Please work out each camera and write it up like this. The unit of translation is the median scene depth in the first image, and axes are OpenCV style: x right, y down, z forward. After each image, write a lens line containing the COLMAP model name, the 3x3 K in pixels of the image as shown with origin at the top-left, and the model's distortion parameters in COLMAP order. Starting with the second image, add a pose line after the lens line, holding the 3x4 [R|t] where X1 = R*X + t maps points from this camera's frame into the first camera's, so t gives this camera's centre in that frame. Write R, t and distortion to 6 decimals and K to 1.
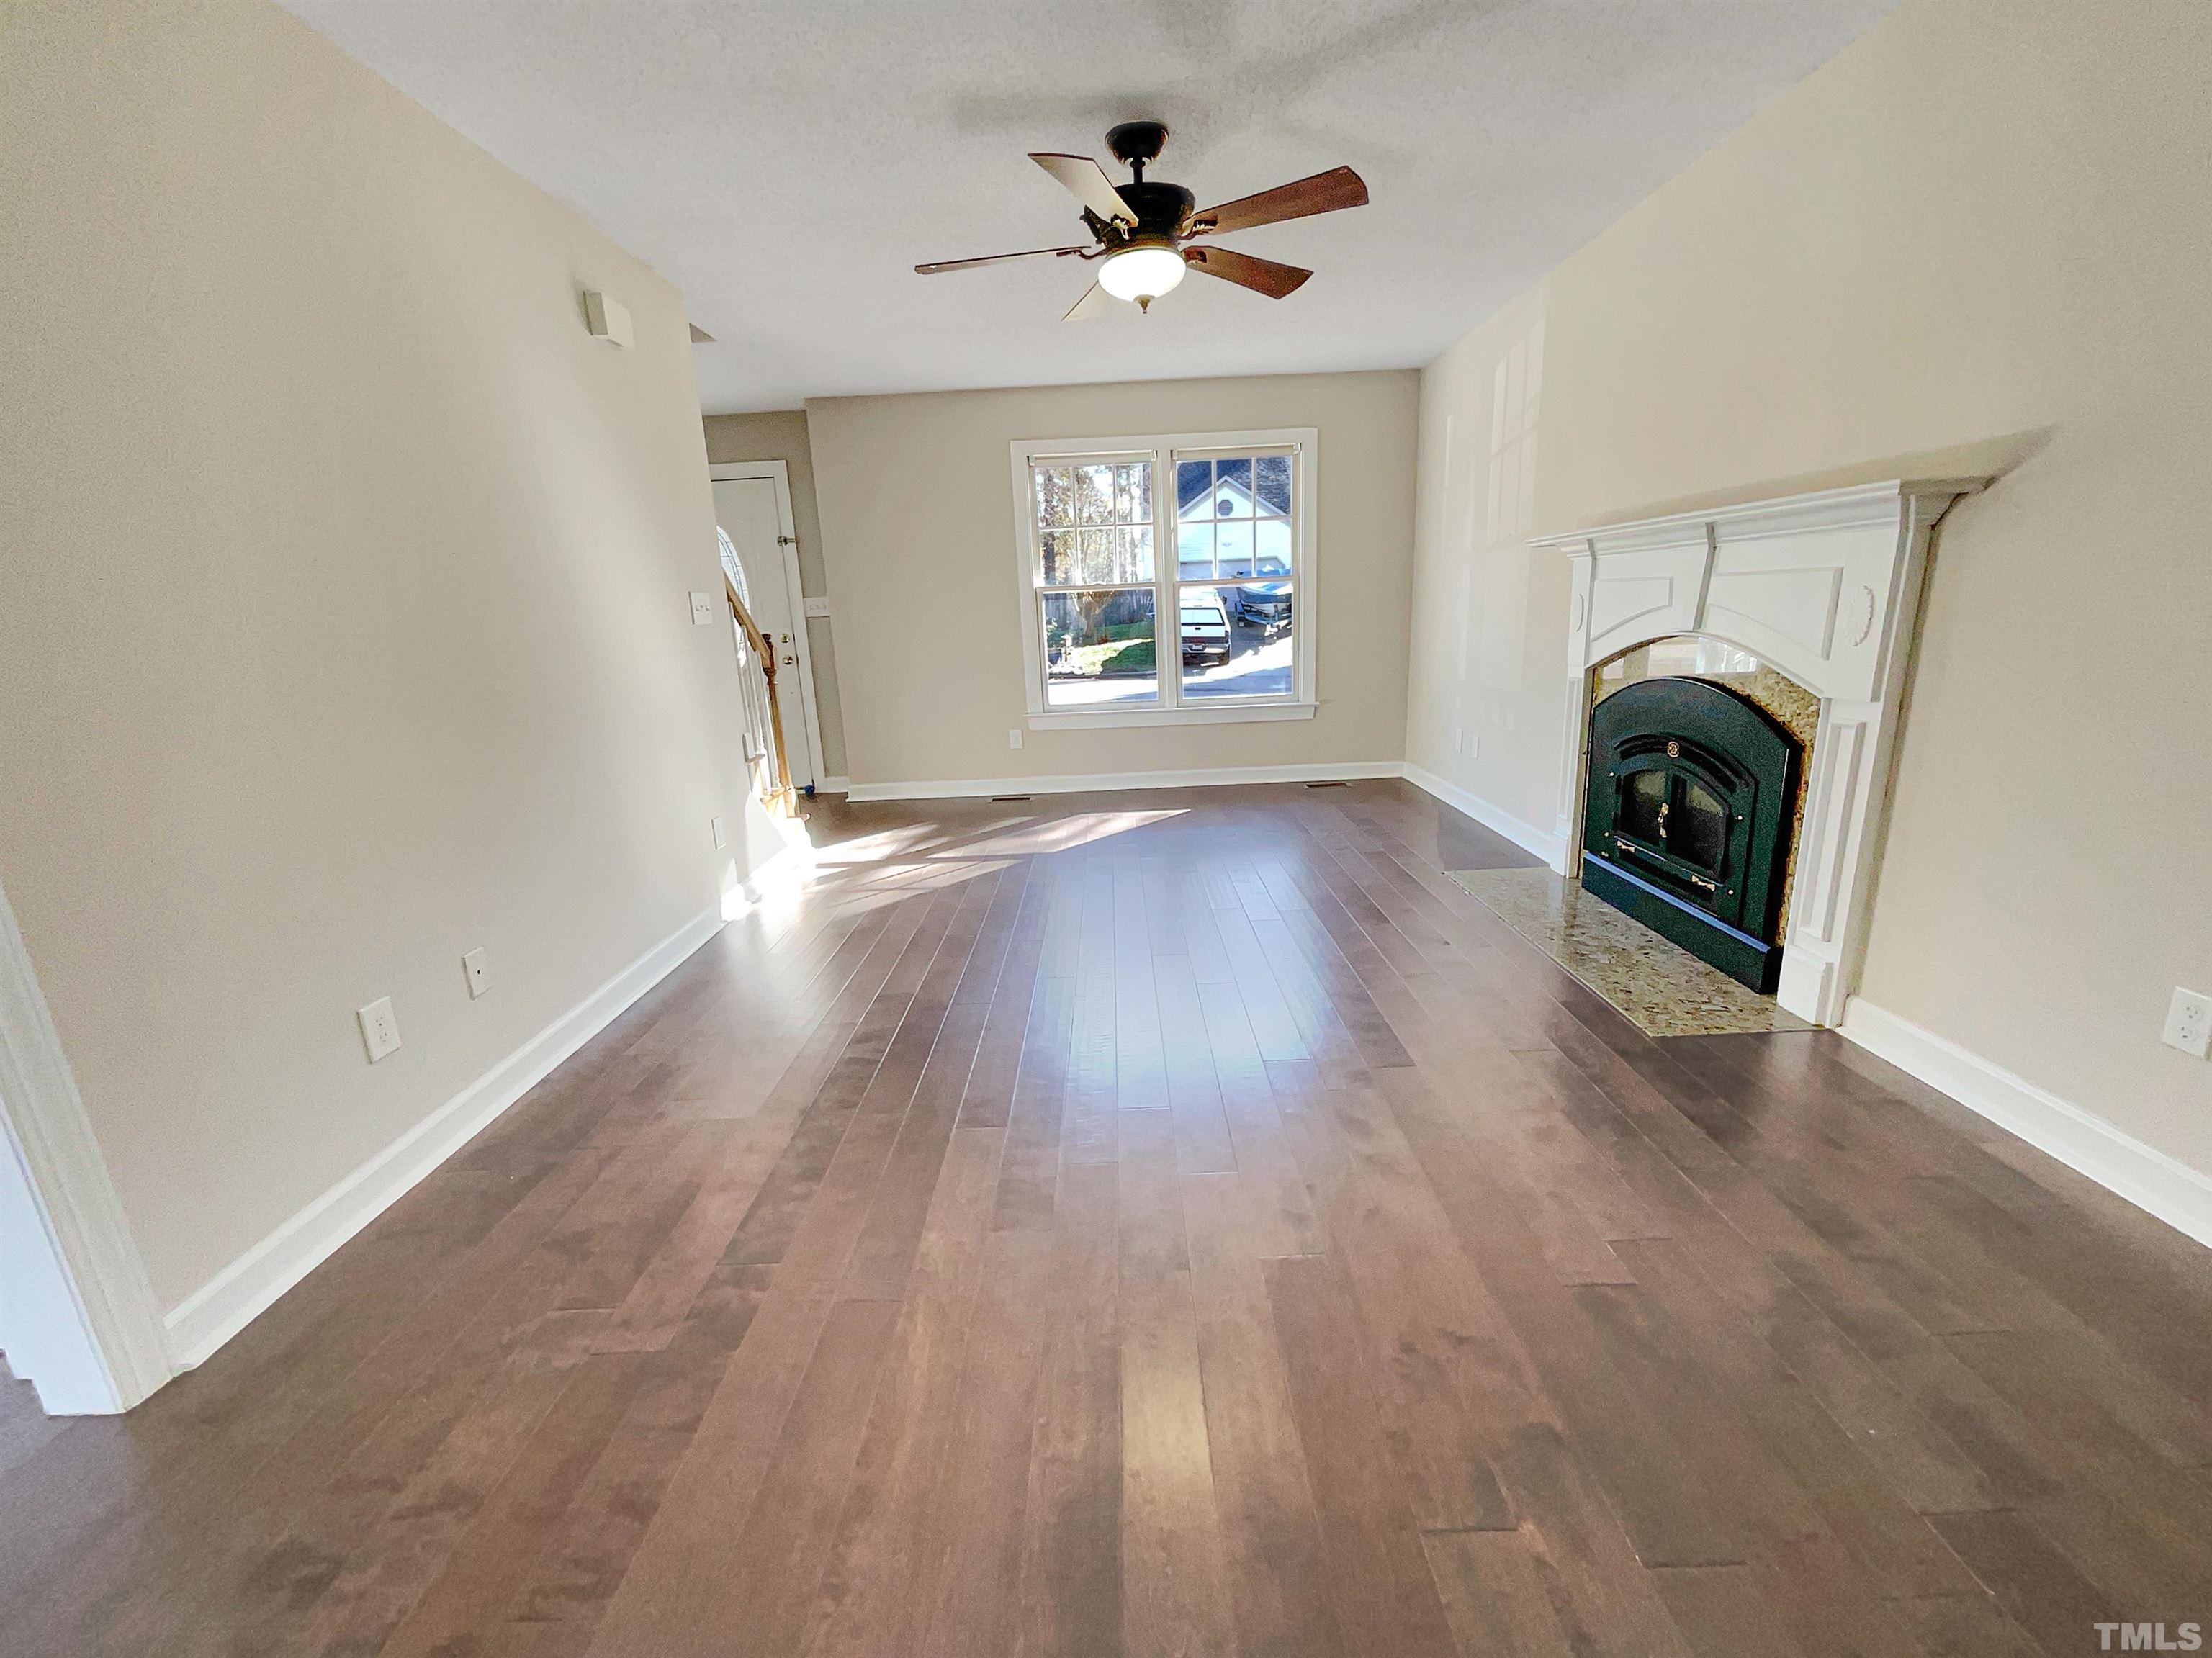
lens RADIAL K [[968.4, 0, 1065.5], [0, 968.4, 836.0], [0, 0, 1]] dist [0.000879, 0.000970]
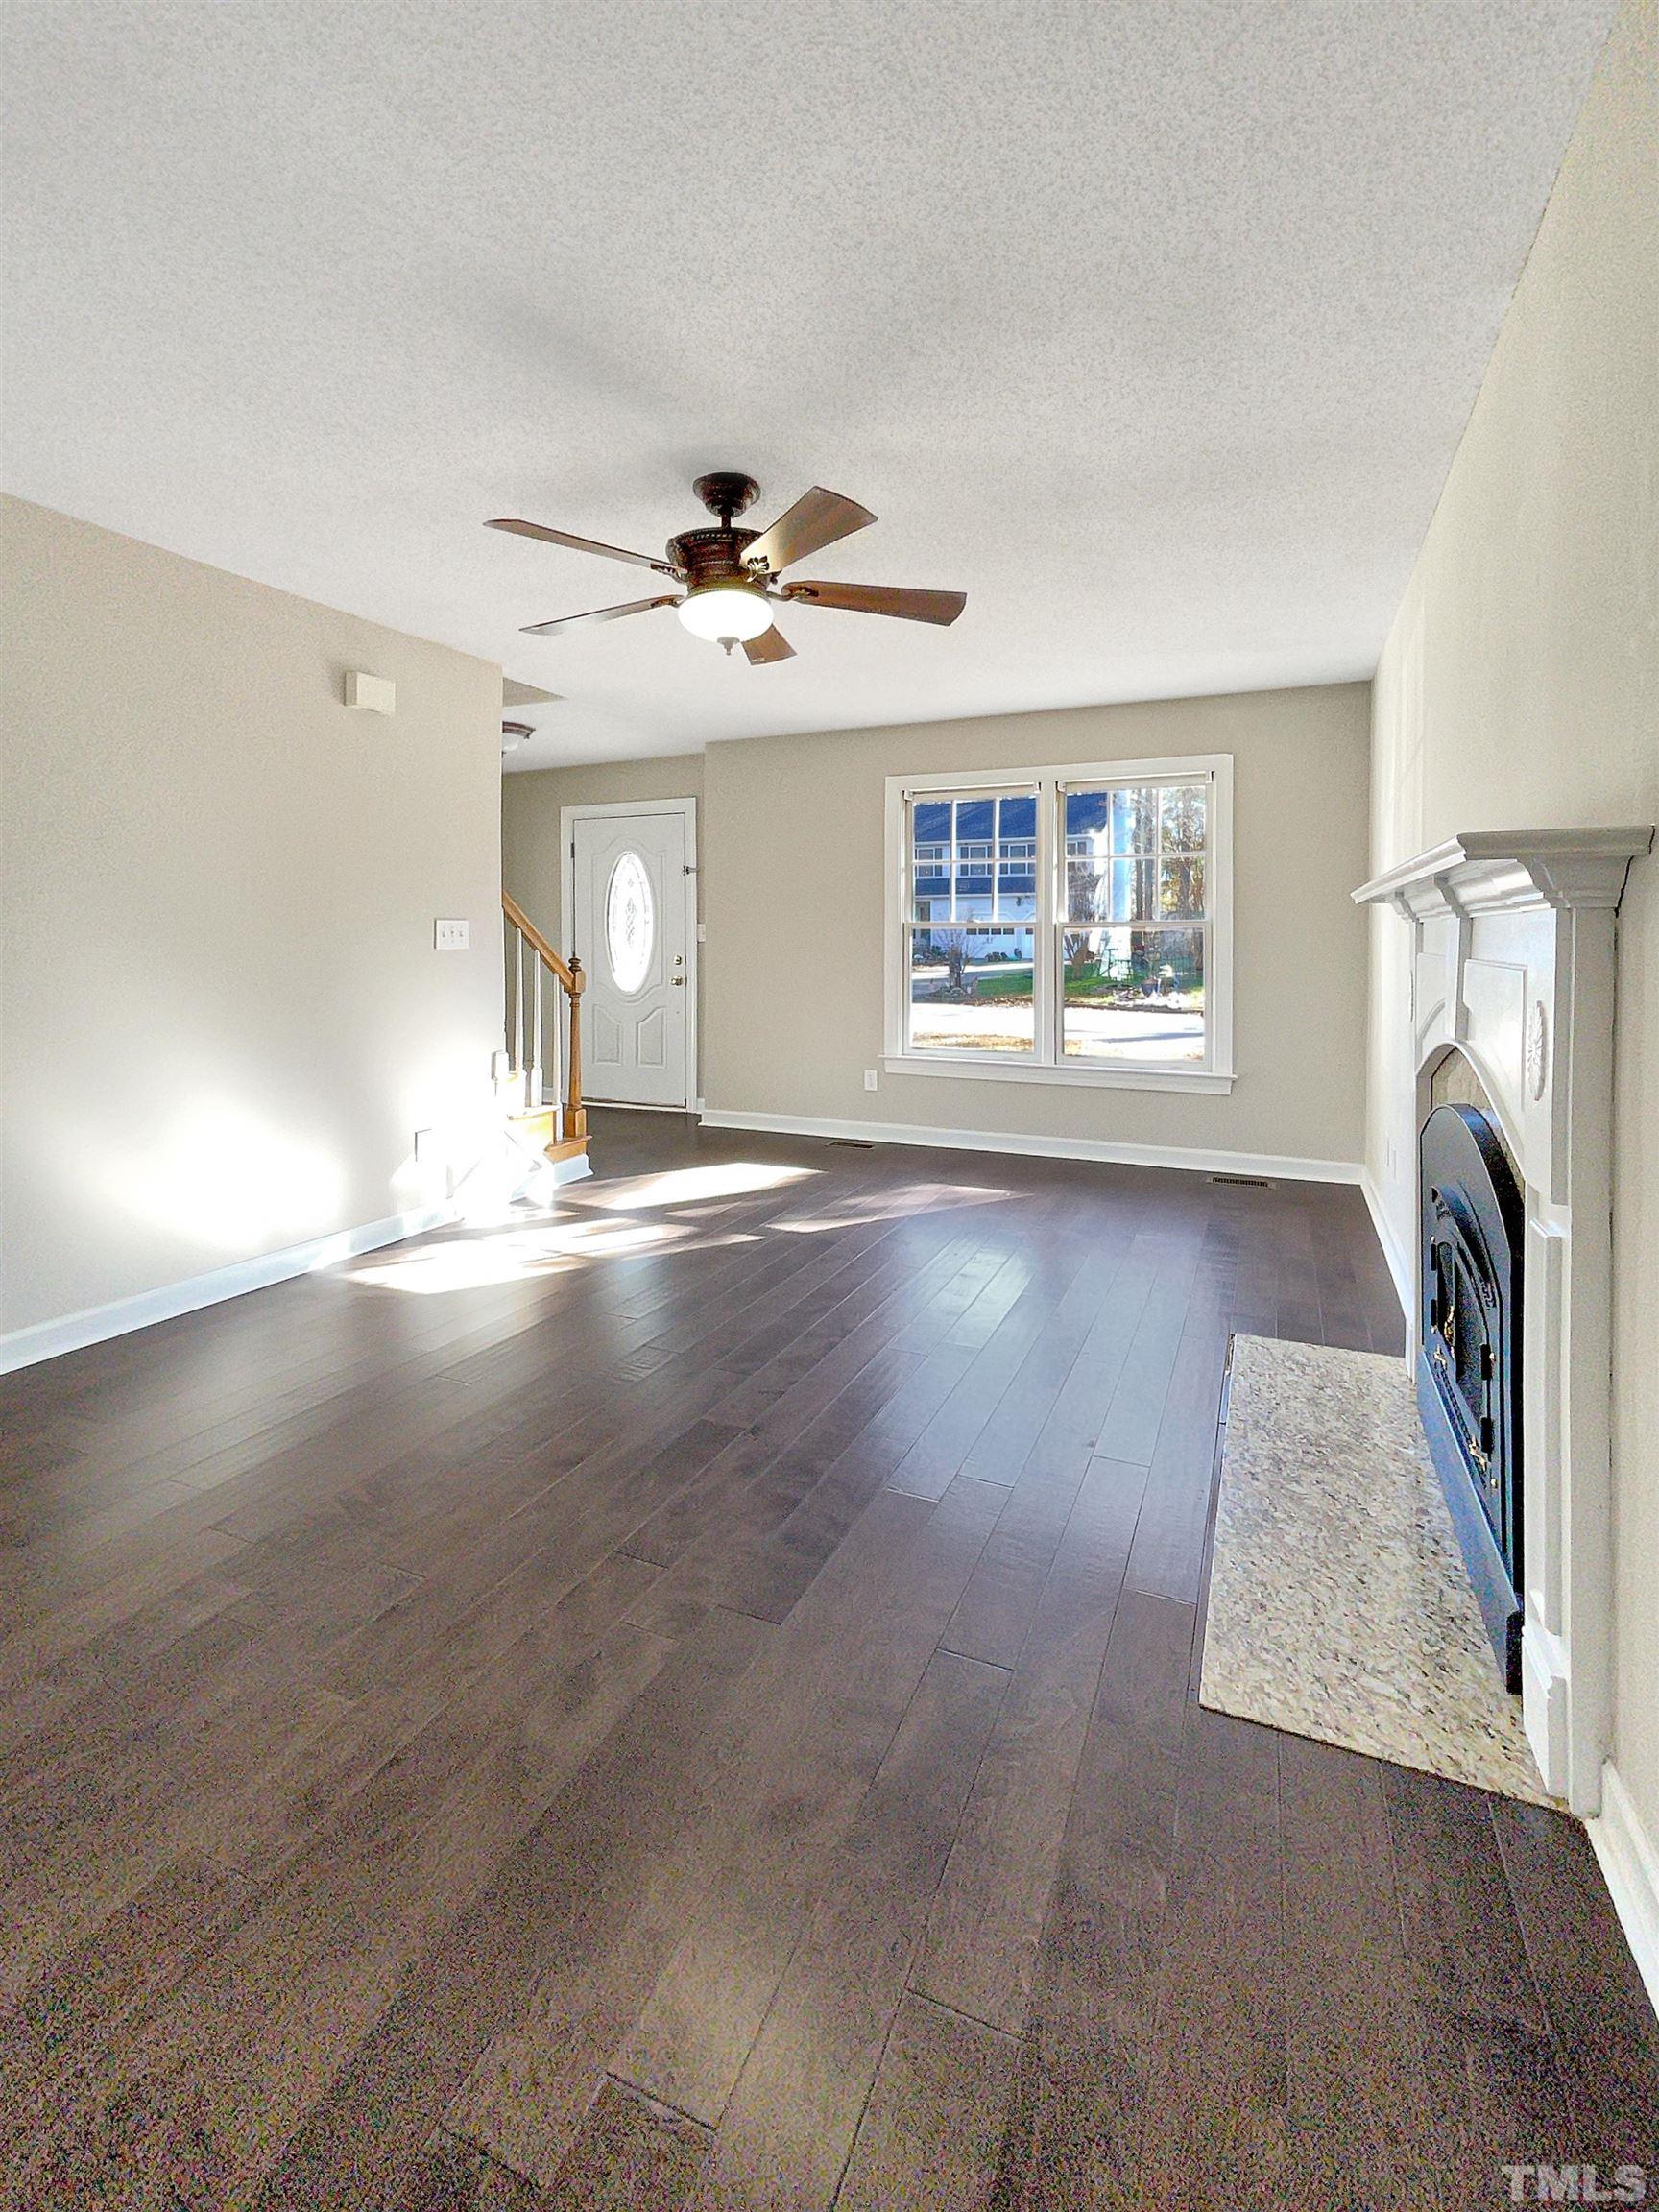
lens RADIAL K [[968.5, 0, 775.9], [0, 968.5, 981.5], [0, 0, 1]] dist [0.000879, 0.000970]
pose [[0.905722, 0.065273, -0.418817, 0.498748], [-0.136494, 0.980354, -0.142390, -0.096120], [0.401295, 0.186131, 0.896837, 0.222668]]
